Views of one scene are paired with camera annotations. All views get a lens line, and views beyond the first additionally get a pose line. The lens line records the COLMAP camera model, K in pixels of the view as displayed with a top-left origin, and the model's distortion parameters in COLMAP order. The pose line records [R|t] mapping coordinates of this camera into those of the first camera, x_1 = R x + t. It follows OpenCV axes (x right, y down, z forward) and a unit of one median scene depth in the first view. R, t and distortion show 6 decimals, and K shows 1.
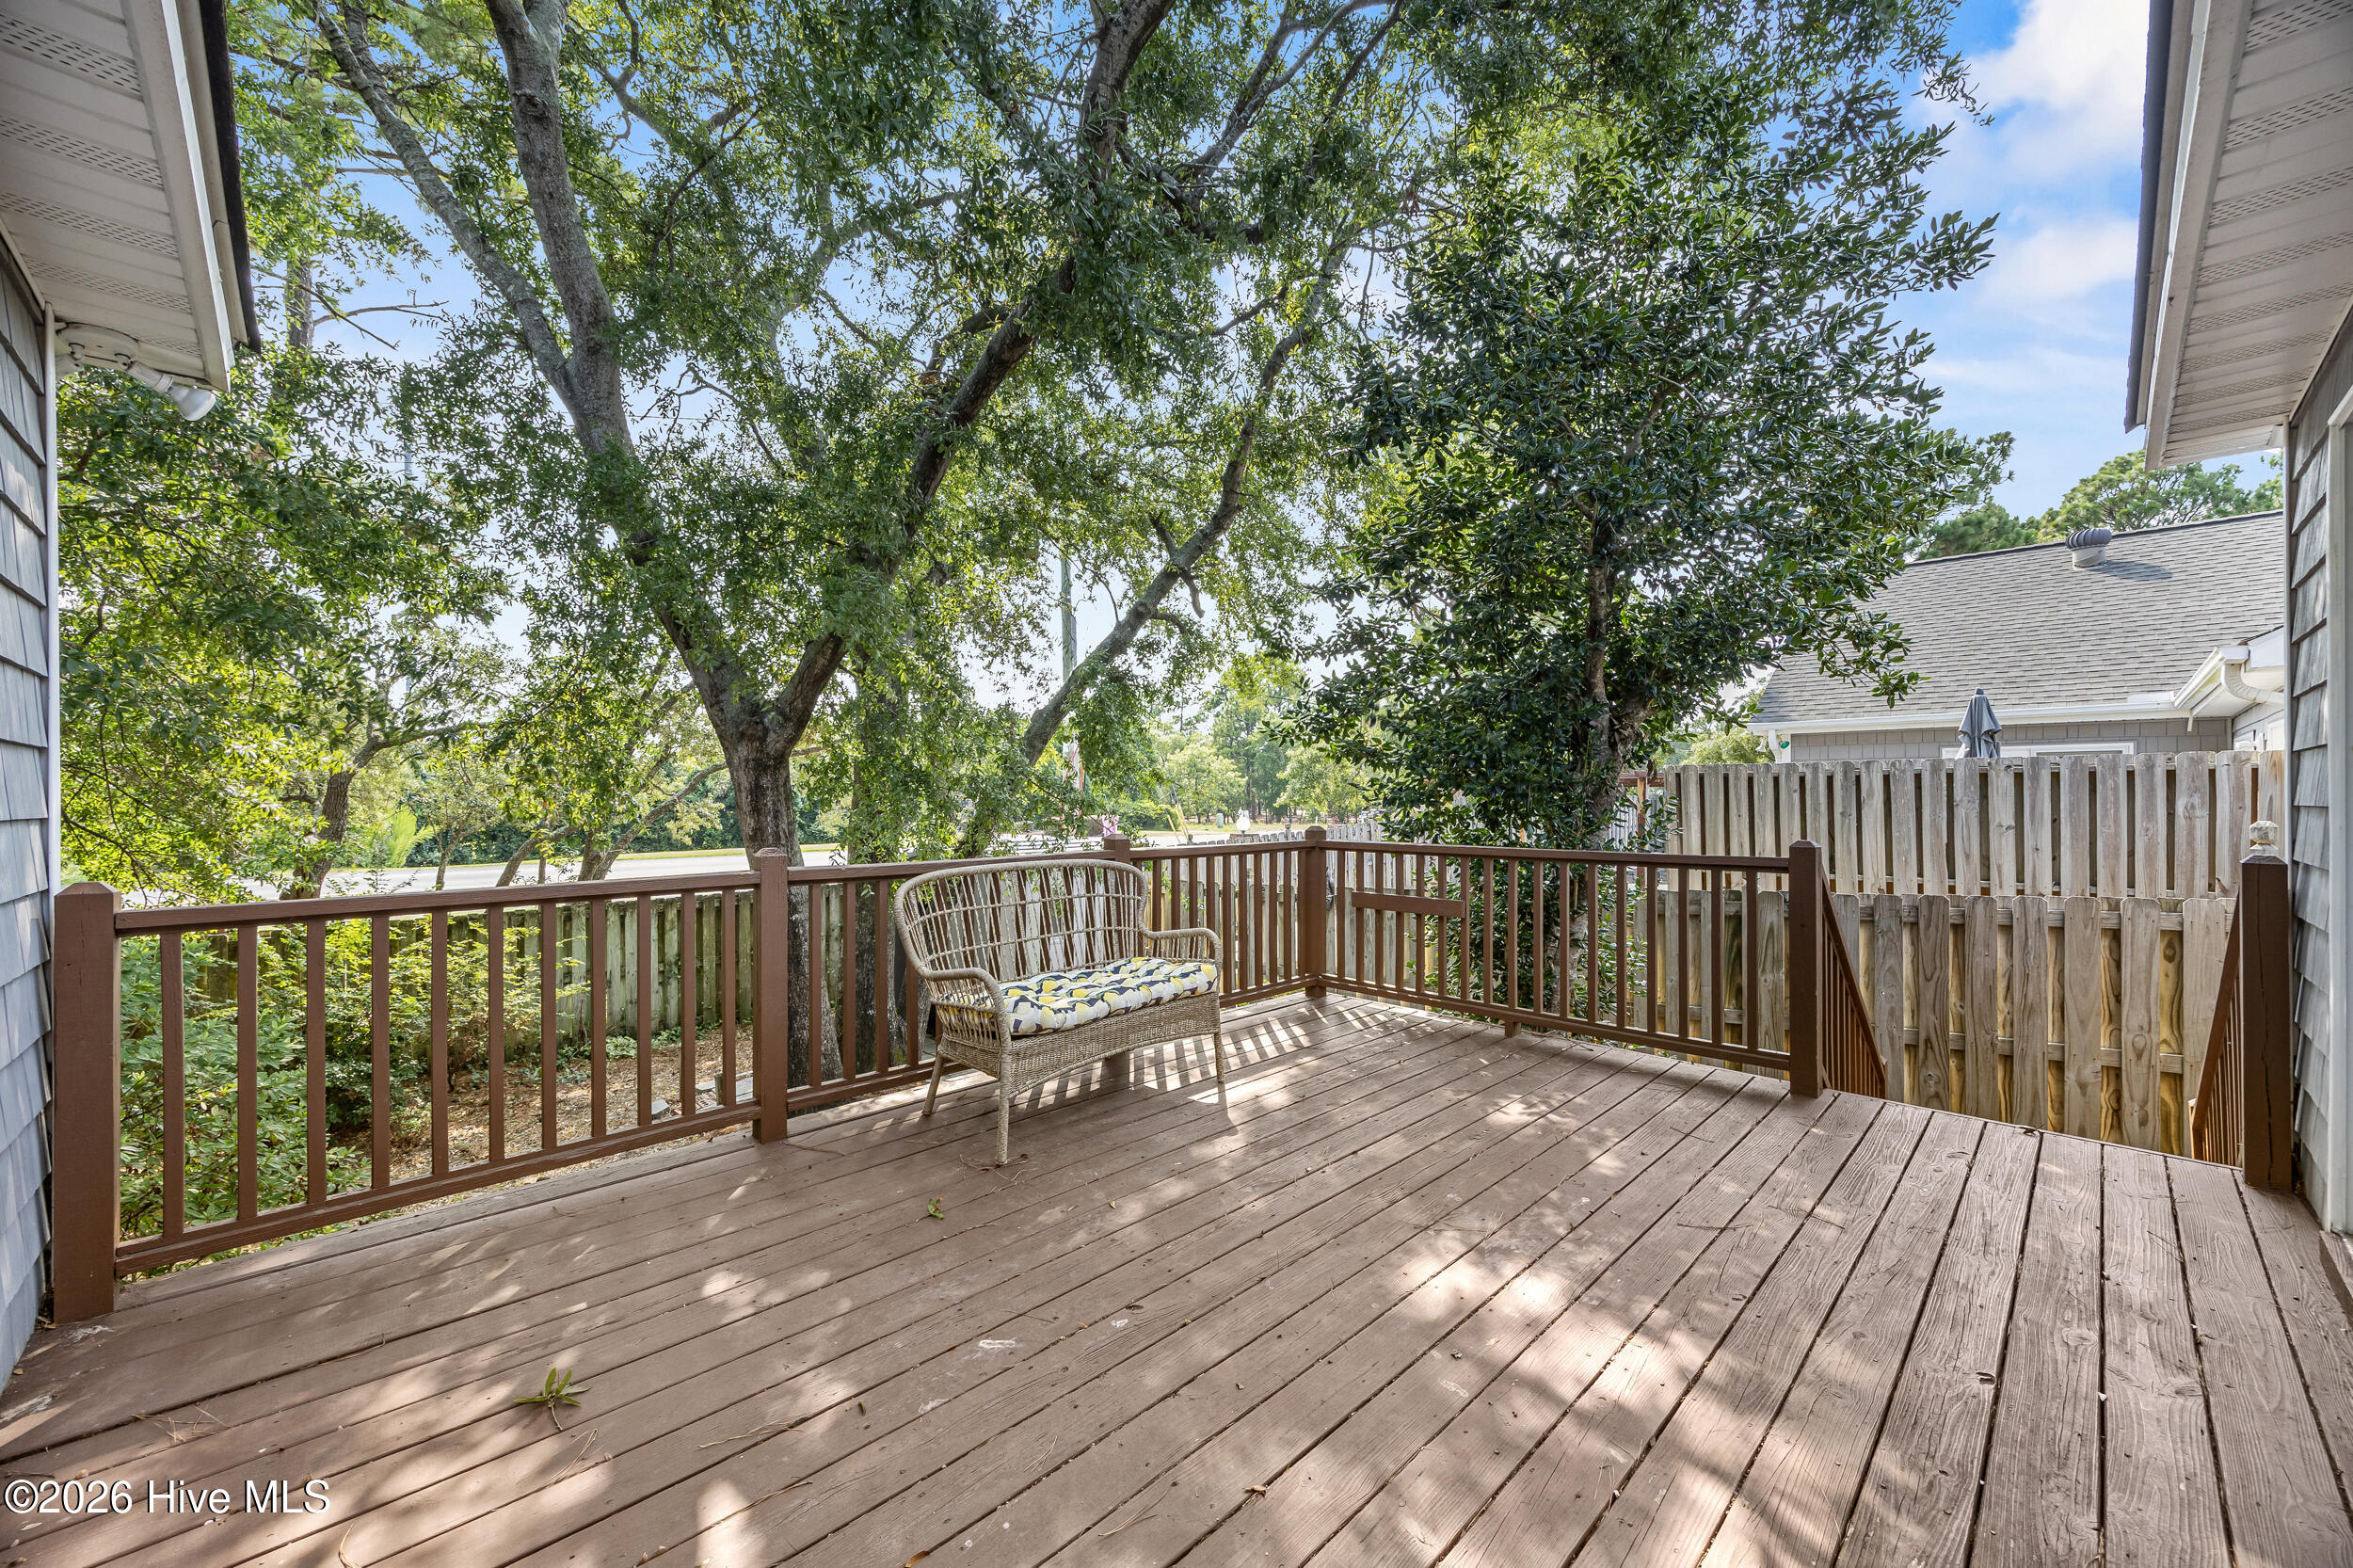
lens RADIAL K [[898.2, 0, 1171.3], [0, 898.2, 793.4], [0, 0, 1]] dist [-0.006123, 0.000645]
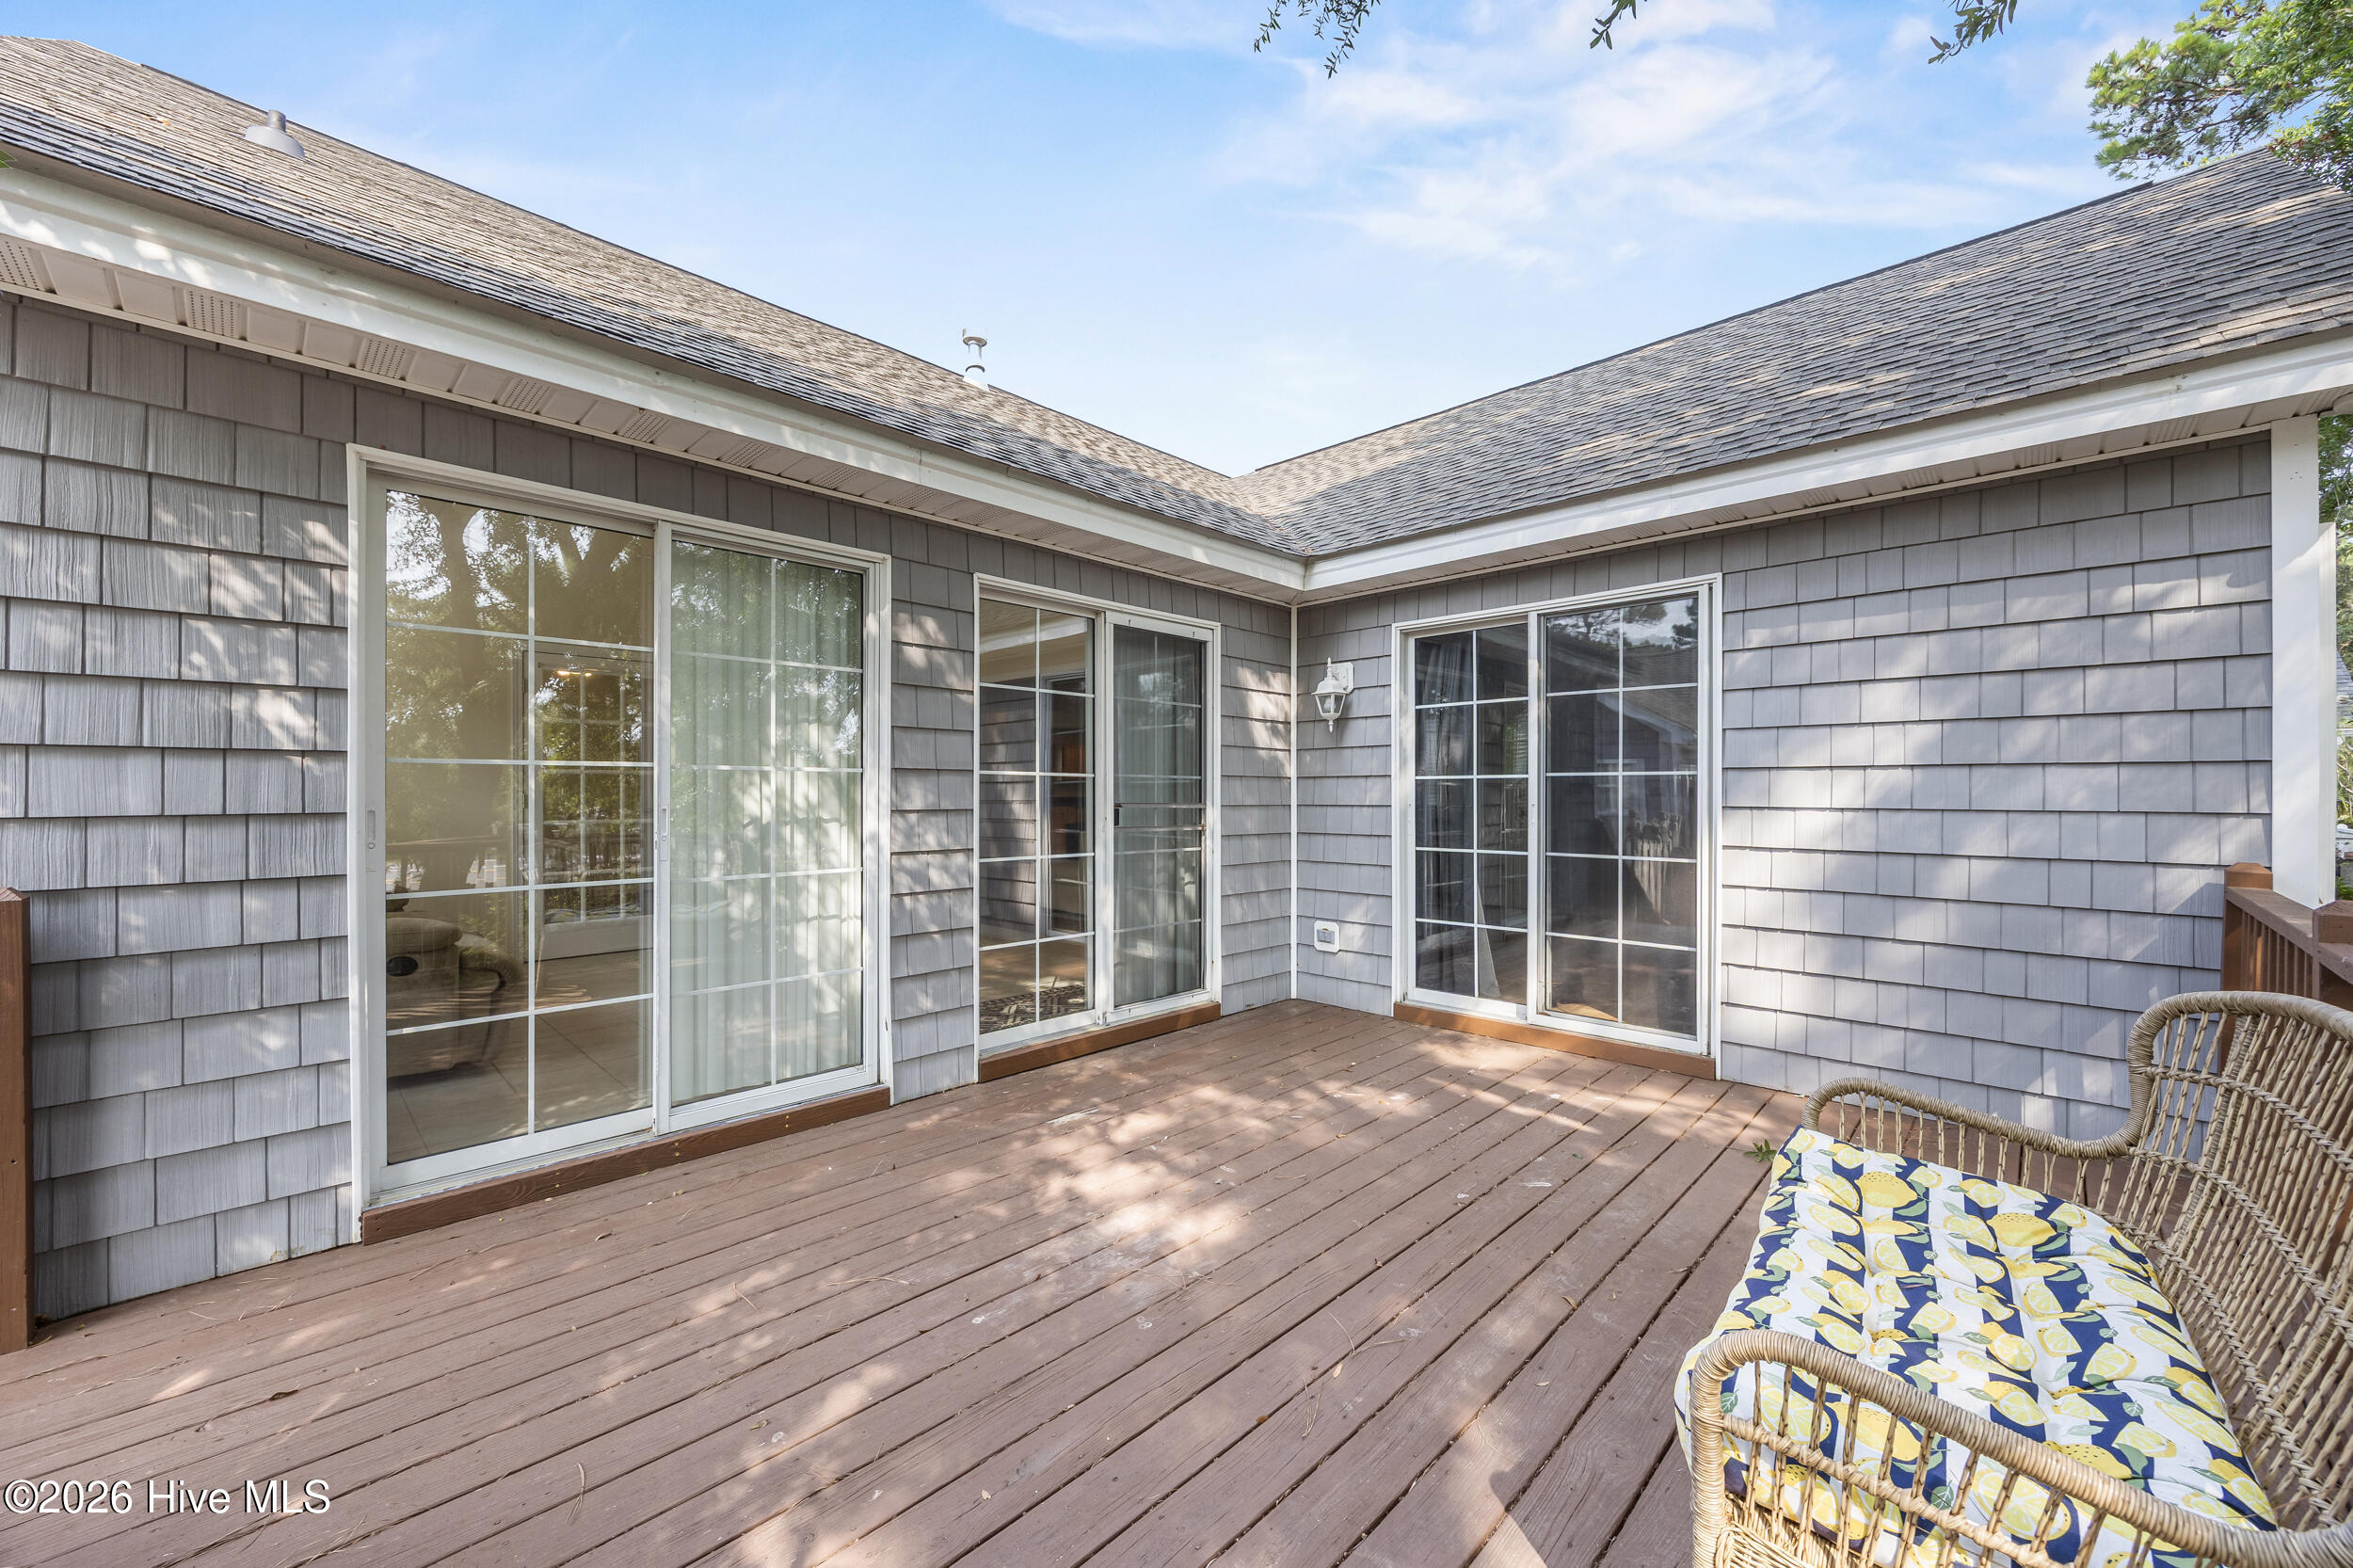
lens RADIAL K [[898.2, 0, 1170.1], [0, 898.2, 791.5], [0, 0, 1]] dist [-0.006123, 0.000645]
pose [[-0.999819, -0.003221, -0.018756, 0.420996], [-0.003188, 0.999993, -0.001791, -0.006854], [0.018762, -0.001731, -0.999822, 2.416882]]
